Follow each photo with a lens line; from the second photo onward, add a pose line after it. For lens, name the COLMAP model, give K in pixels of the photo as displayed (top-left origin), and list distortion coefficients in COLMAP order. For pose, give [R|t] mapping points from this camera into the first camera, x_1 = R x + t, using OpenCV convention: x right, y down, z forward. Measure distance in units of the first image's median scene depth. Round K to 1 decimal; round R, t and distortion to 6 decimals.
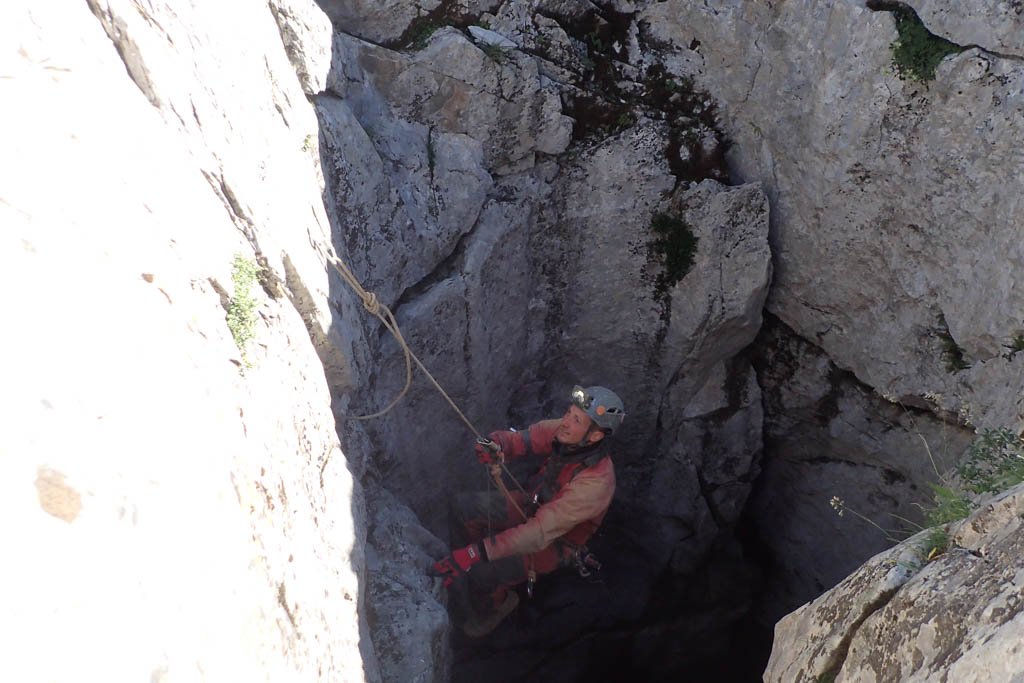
lens RADIAL K [[729.0, 0, 511.1], [0, 729.0, 340.1], [0, 0, 1]] dist [-0.003043, -0.000011]
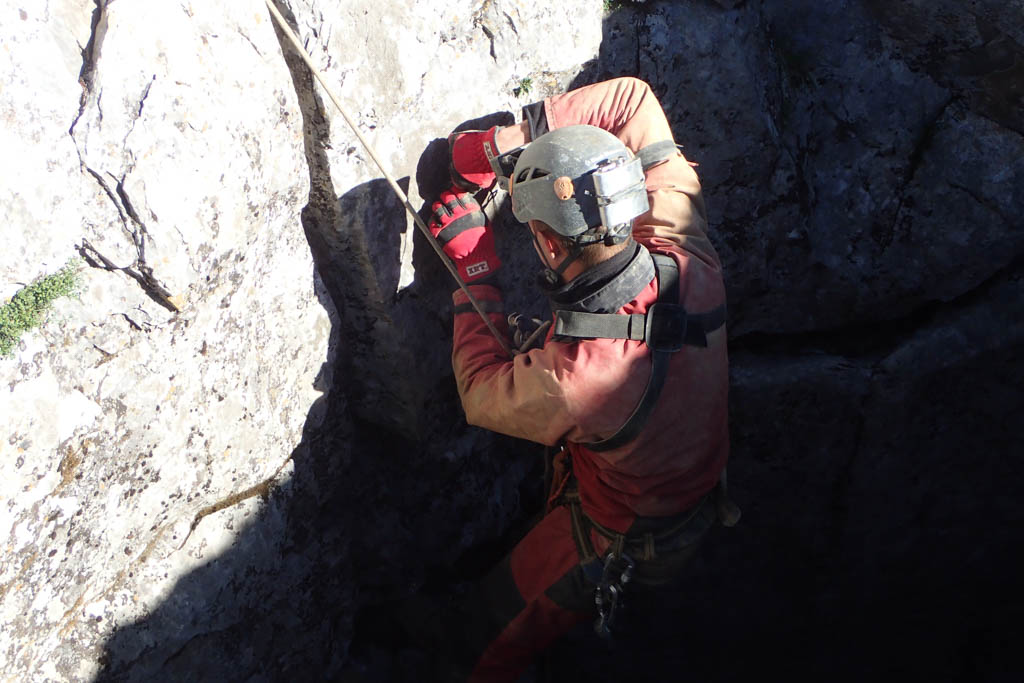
lens RADIAL K [[1820.1, 0, 511.8], [0, 1820.1, 341.9], [0, 0, 1]] dist [0.016025, 0.000000]
pose [[0.682431, 0.554395, -0.476376, 0.394547], [-0.517423, 0.826728, 0.220894, -0.282595], [0.516296, 0.095743, 0.851042, -0.231792]]
